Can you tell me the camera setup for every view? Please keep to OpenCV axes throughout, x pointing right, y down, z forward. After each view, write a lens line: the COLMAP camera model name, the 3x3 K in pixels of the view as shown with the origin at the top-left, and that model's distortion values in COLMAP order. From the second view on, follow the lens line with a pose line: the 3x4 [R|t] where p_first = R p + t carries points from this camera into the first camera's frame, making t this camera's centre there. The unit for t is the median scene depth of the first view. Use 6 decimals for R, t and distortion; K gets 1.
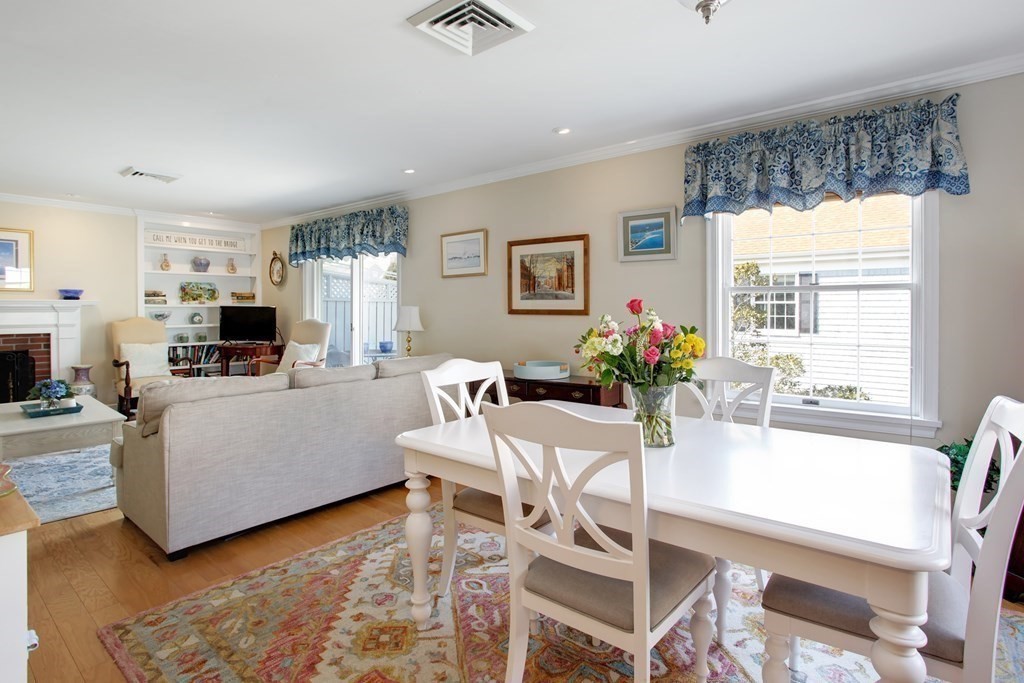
lens RADIAL K [[535.3, 0, 534.0], [0, 535.3, 312.5], [0, 0, 1]] dist [-0.055876, 0.029037]
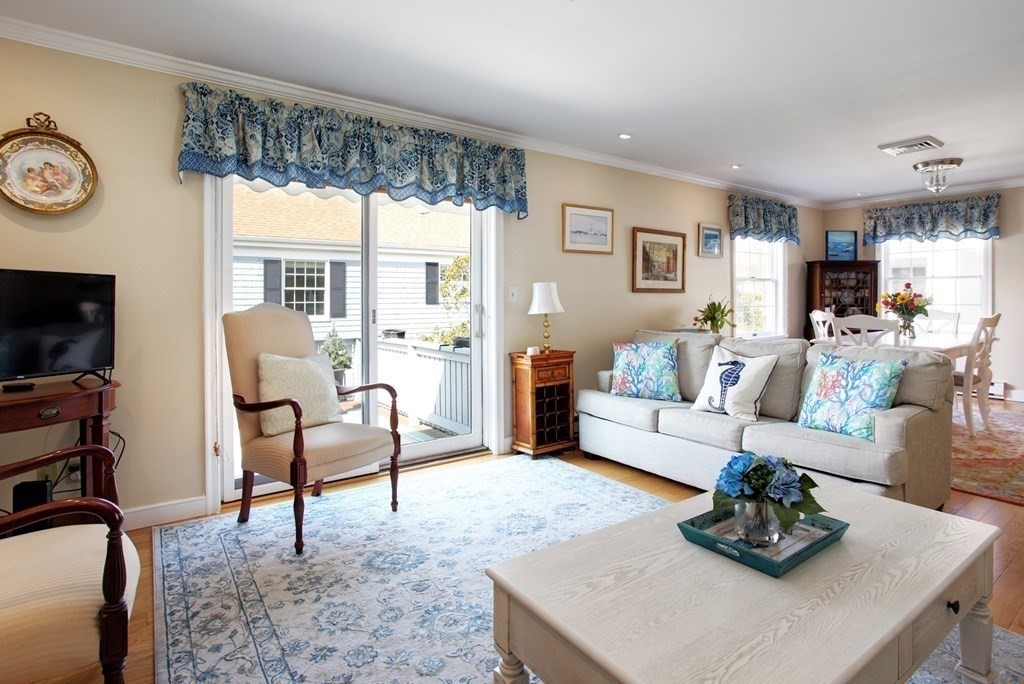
lens RADIAL K [[535.3, 0, 533.0], [0, 535.3, 290.7], [0, 0, 1]] dist [-0.055876, 0.029037]
pose [[0.235043, 0.012895, 0.971899, -1.271051], [0.011612, 0.999803, -0.016073, 0.016139], [-0.971916, 0.015063, 0.234847, 1.030111]]
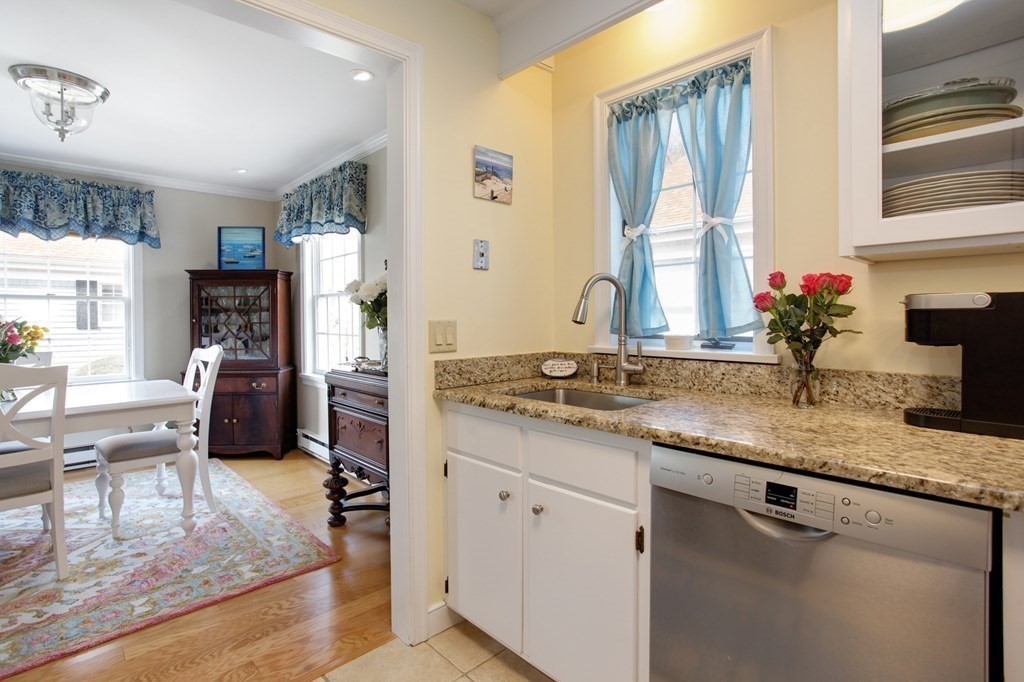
lens RADIAL K [[519.4, 0, 487.2], [0, 519.4, 312.0], [0, 0, 1]] dist [0.000307, 0.004405]
pose [[0.184536, 0.014553, 0.982718, -0.431894], [0.011449, 0.999791, -0.016956, 0.021745], [-0.982759, 0.014380, 0.184331, -0.264319]]
